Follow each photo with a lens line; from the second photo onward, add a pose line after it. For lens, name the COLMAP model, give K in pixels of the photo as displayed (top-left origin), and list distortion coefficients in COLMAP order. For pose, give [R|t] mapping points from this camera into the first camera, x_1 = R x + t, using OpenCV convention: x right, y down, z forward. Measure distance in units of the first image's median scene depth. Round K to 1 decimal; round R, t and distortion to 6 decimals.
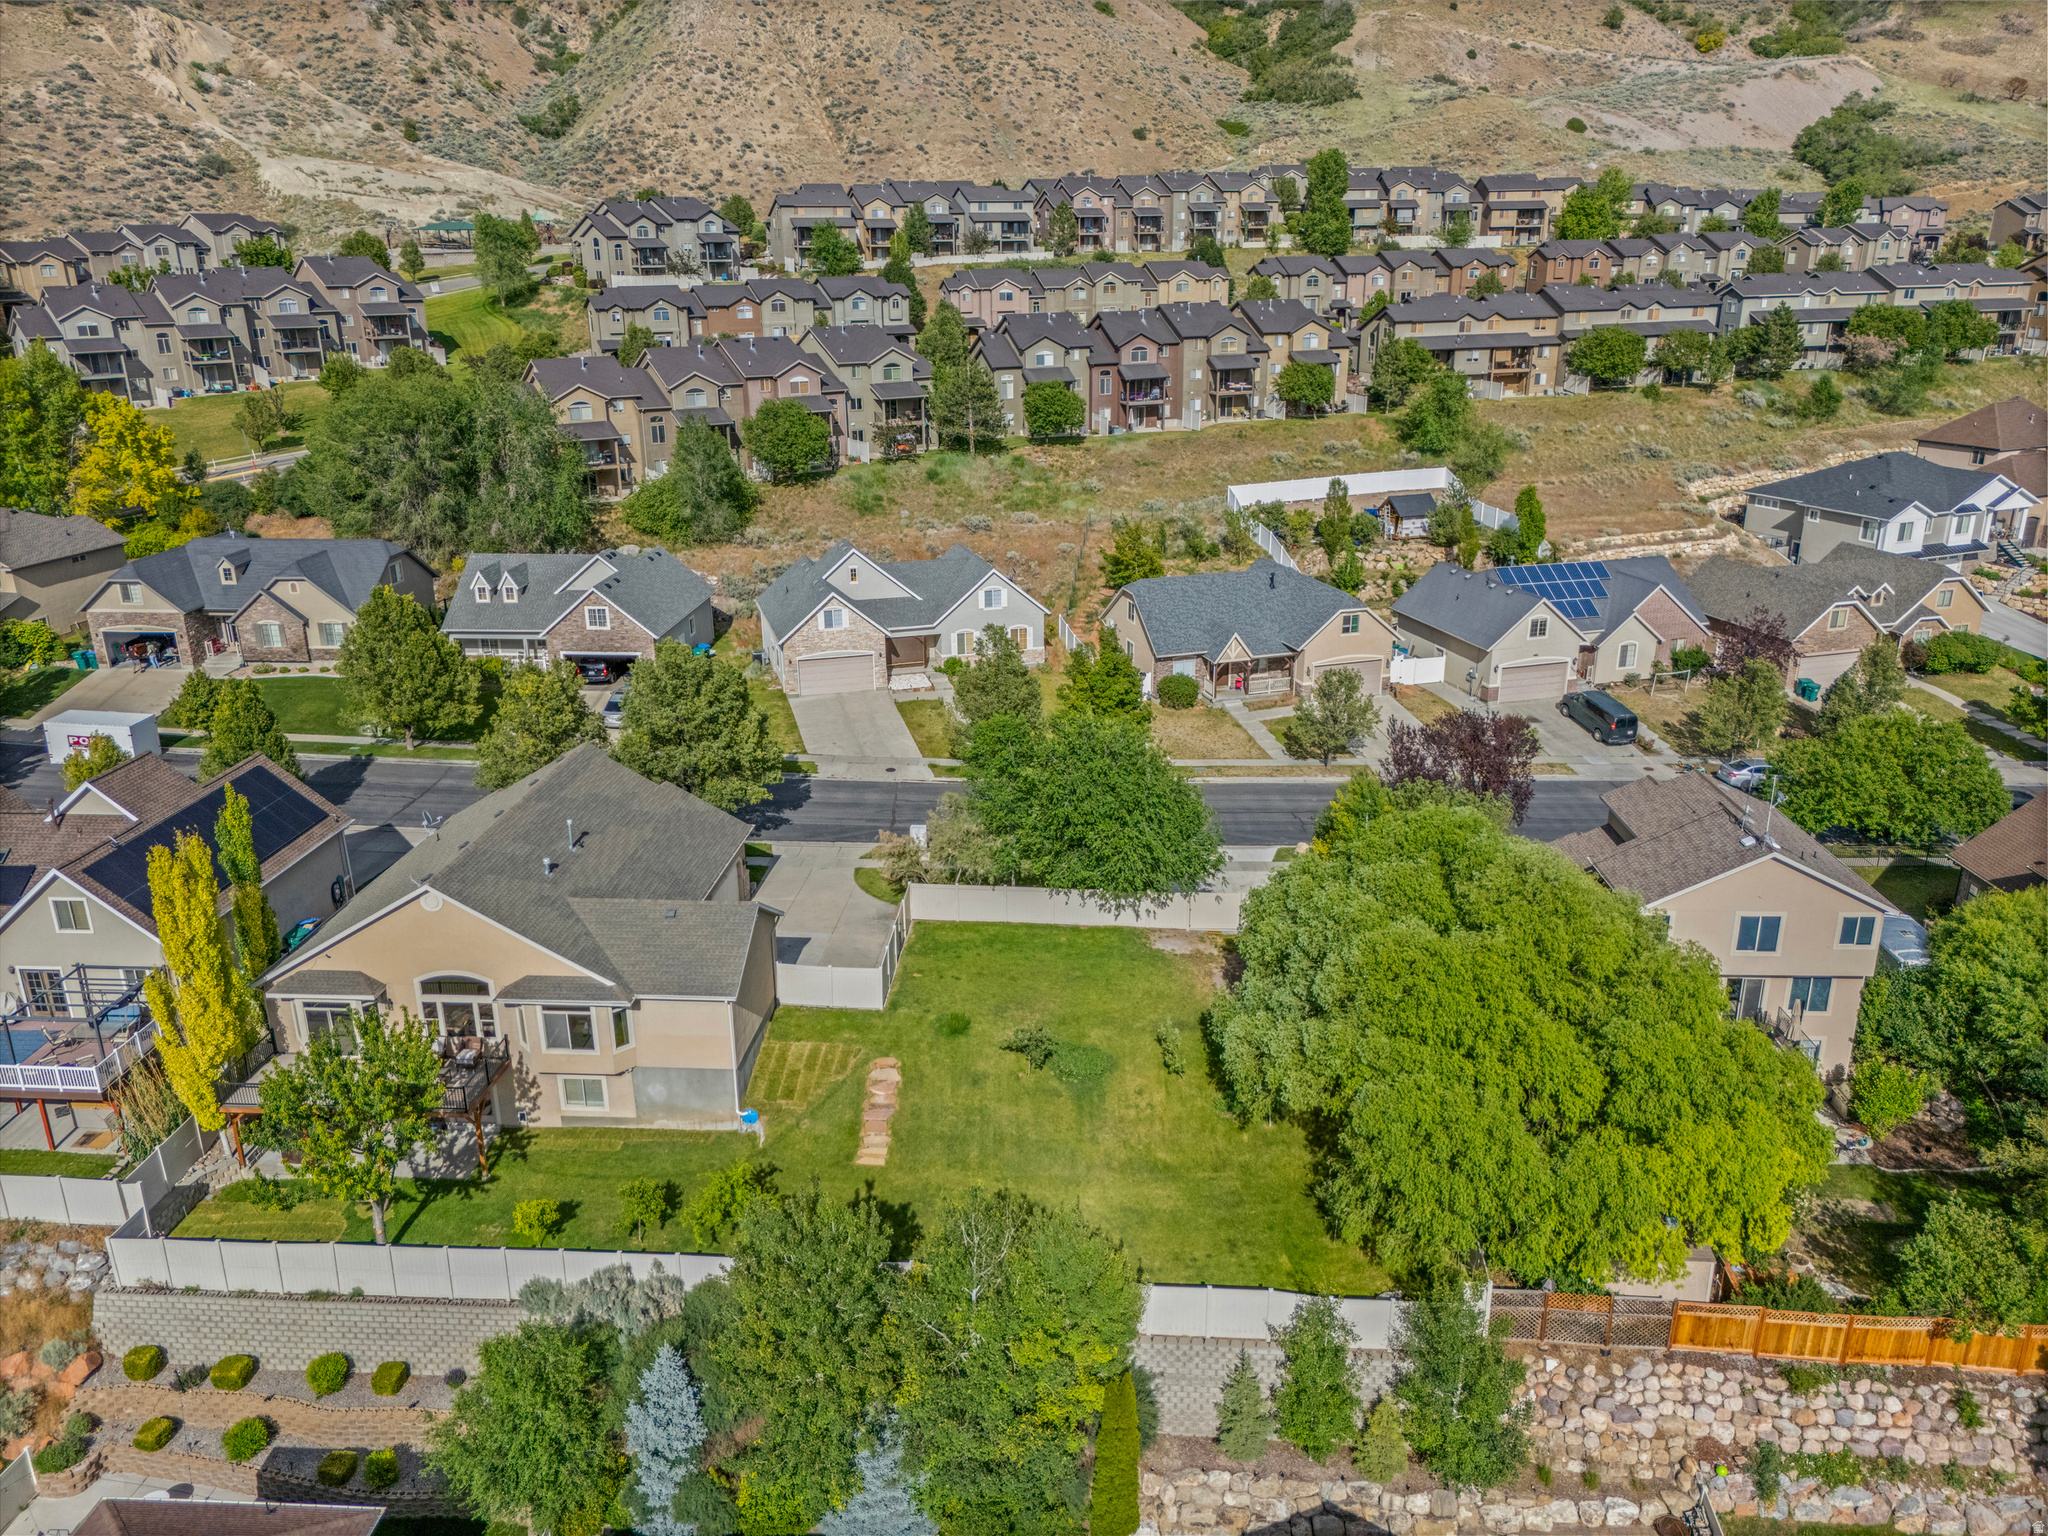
lens RADIAL K [[1505.2, 0, 1025.7], [0, 1505.2, 767.3], [0, 0, 1]] dist [0.063679, -0.052281]
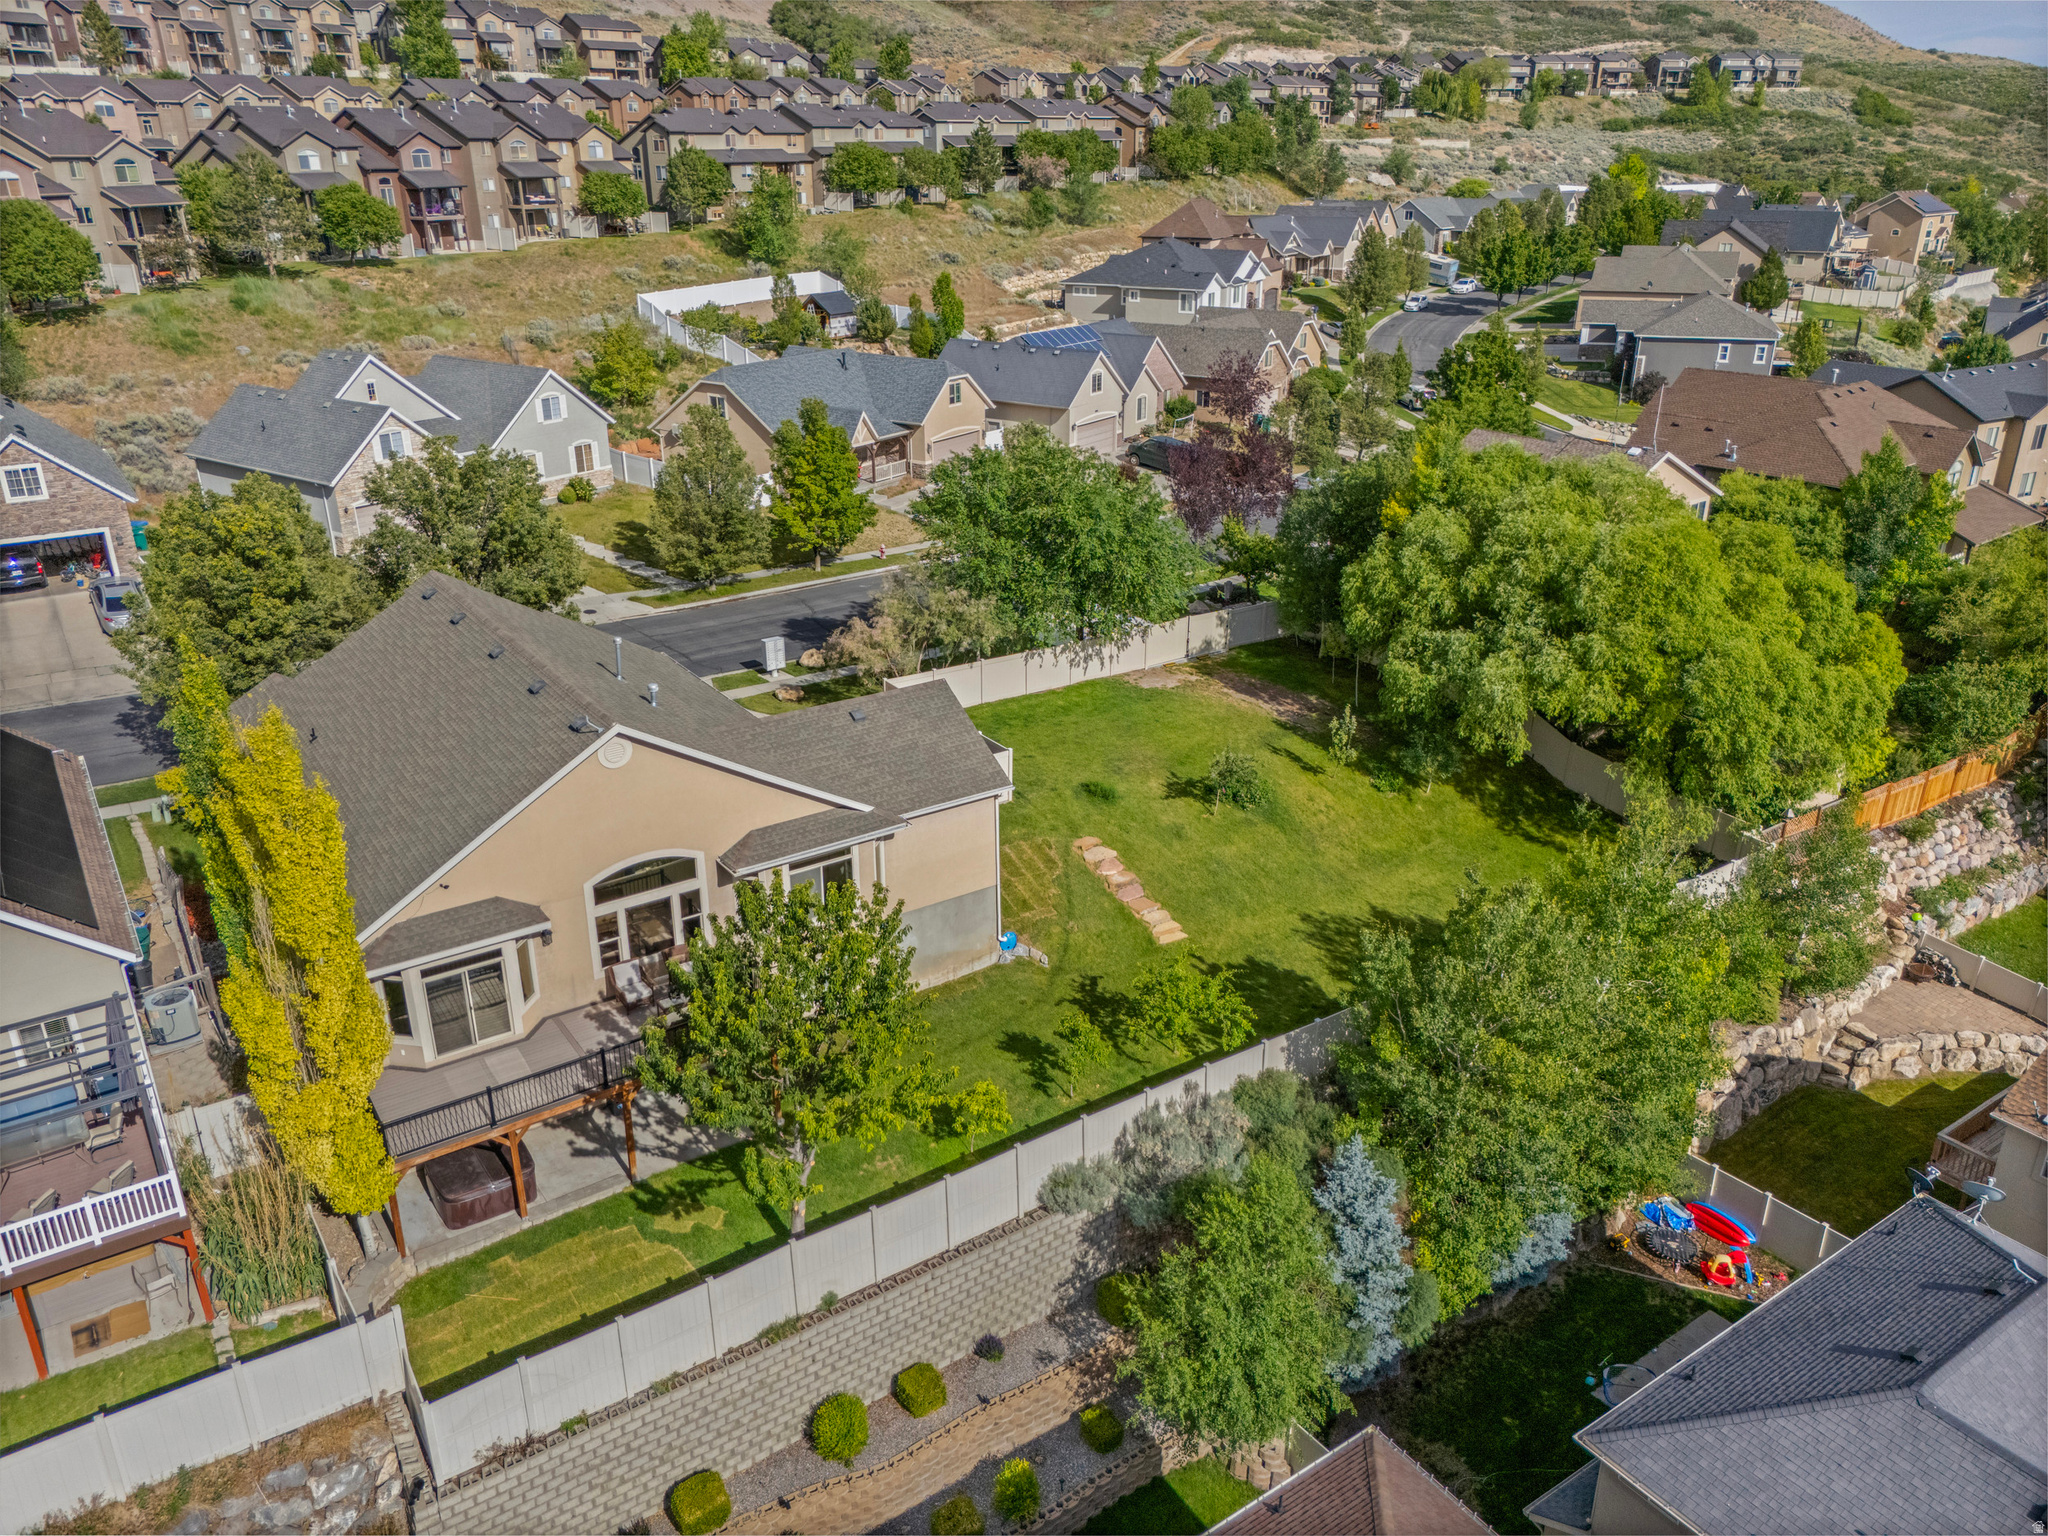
lens RADIAL K [[1512.0, 0, 1032.8], [0, 1512.0, 760.3], [0, 0, 1]] dist [0.066853, -0.056253]
pose [[0.778915, -0.231585, 0.582803, -0.309344], [0.204006, 0.972342, 0.113720, 0.026773], [-0.593020, 0.030317, 0.804617, 0.182597]]
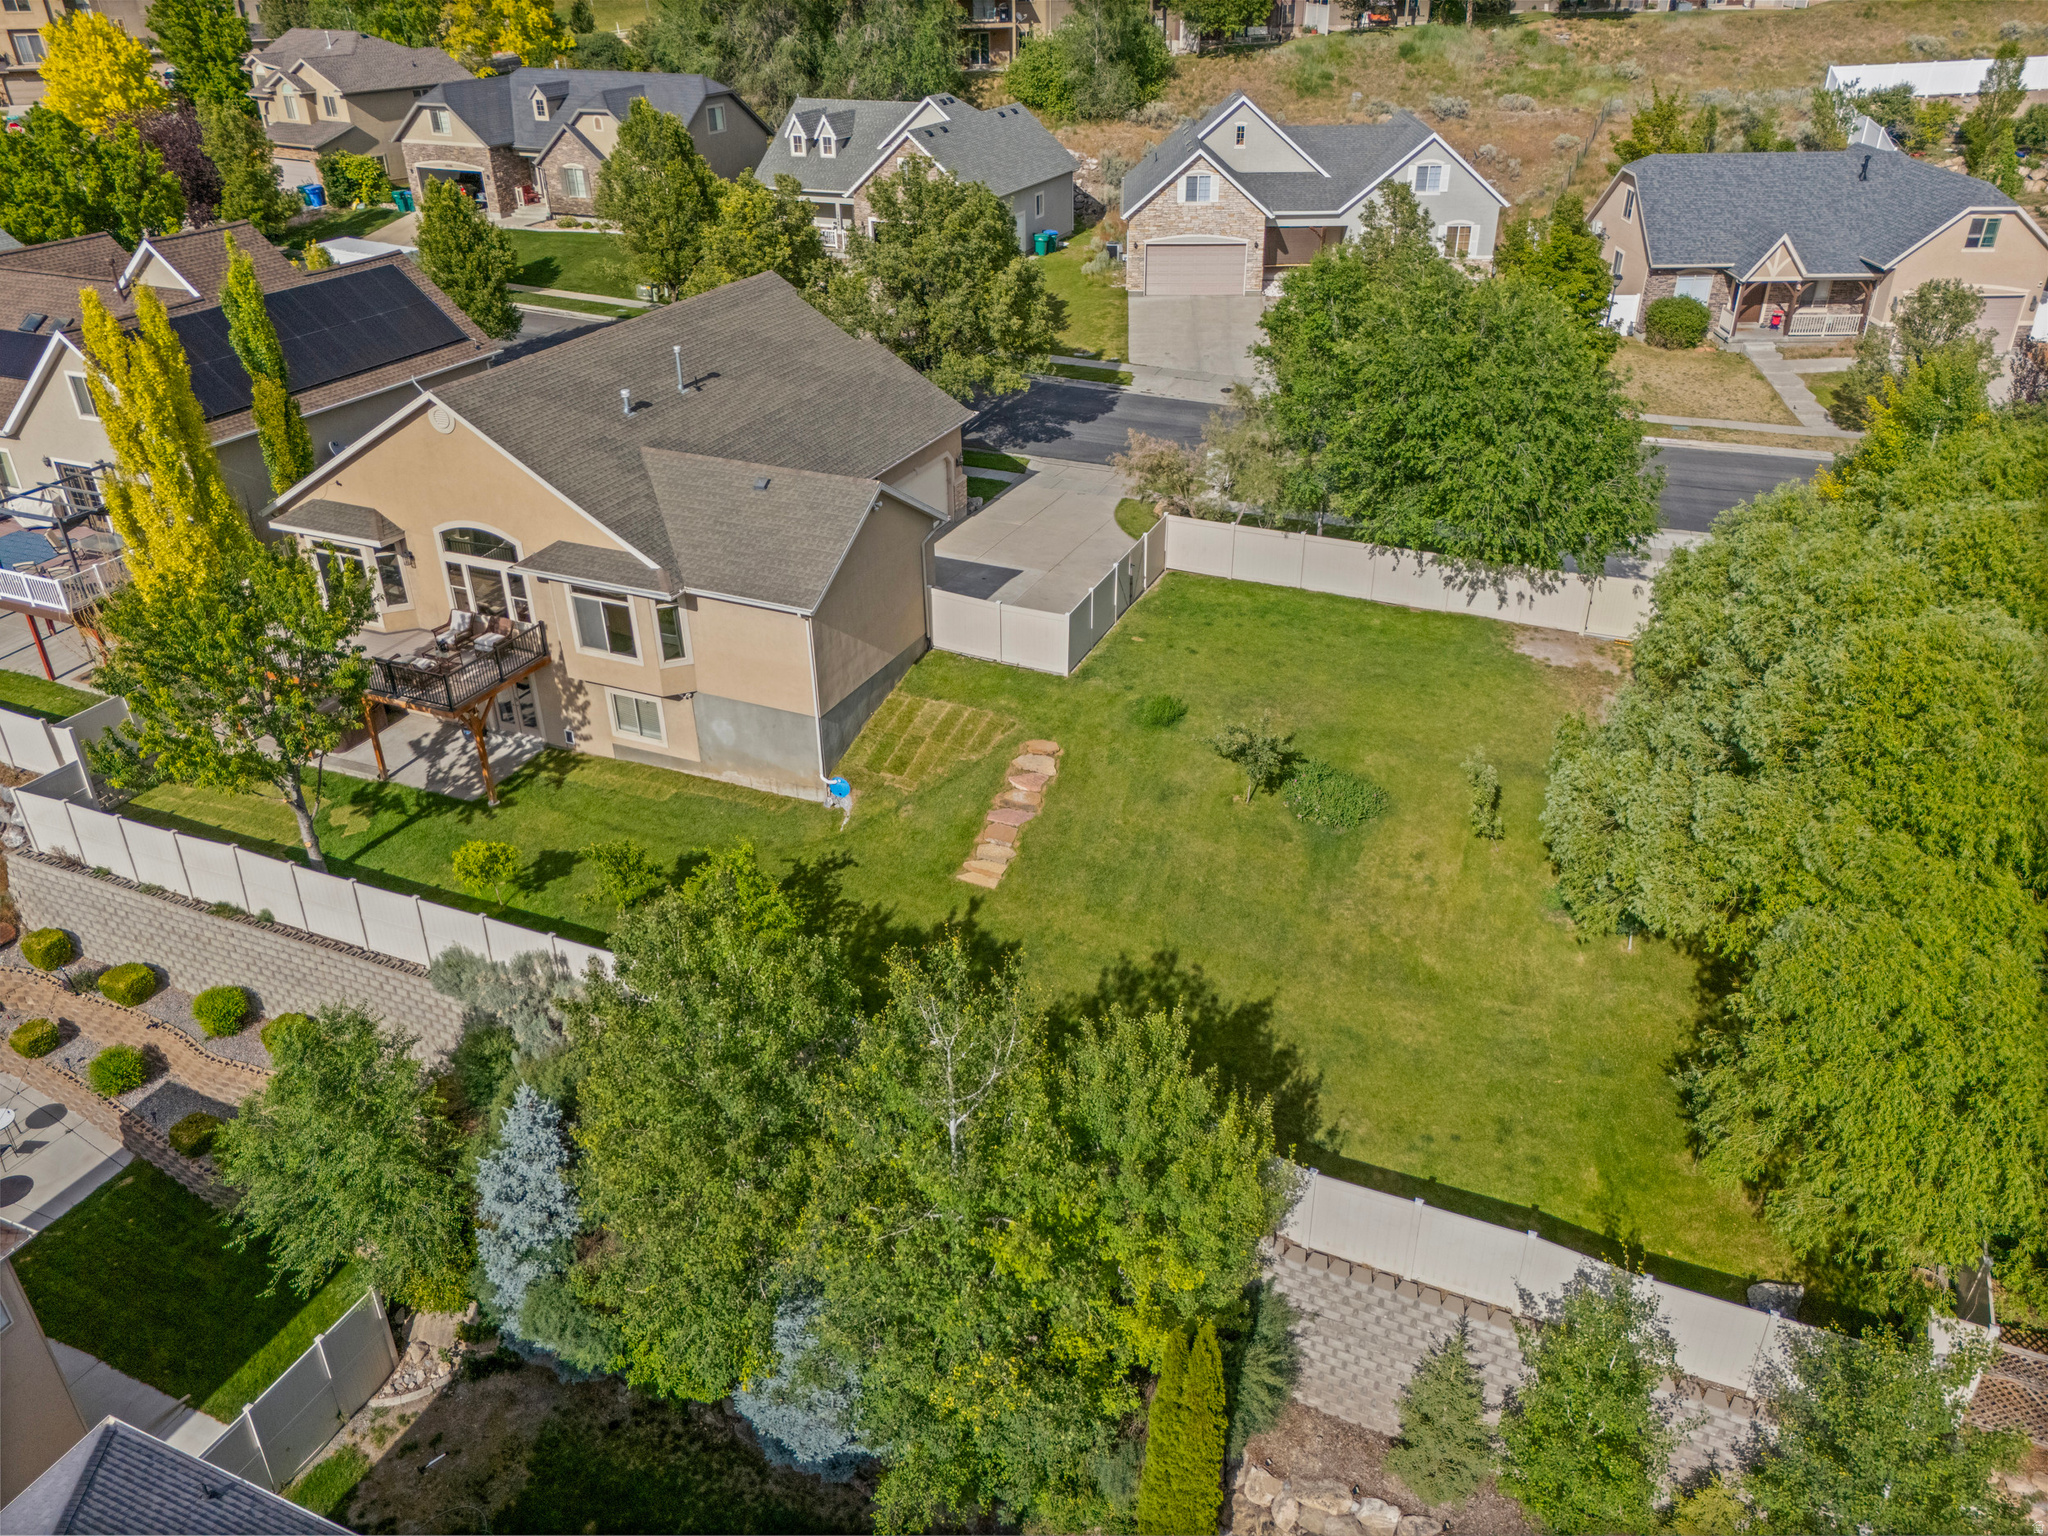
lens RADIAL K [[1507.2, 0, 1025.1], [0, 1507.2, 765.6], [0, 0, 1]] dist [0.065824, -0.054653]
pose [[0.941705, 0.161619, -0.295079, 0.052402], [-0.107690, 0.975717, 0.190733, 0.040039], [0.318739, -0.147837, 0.936242, 0.191437]]
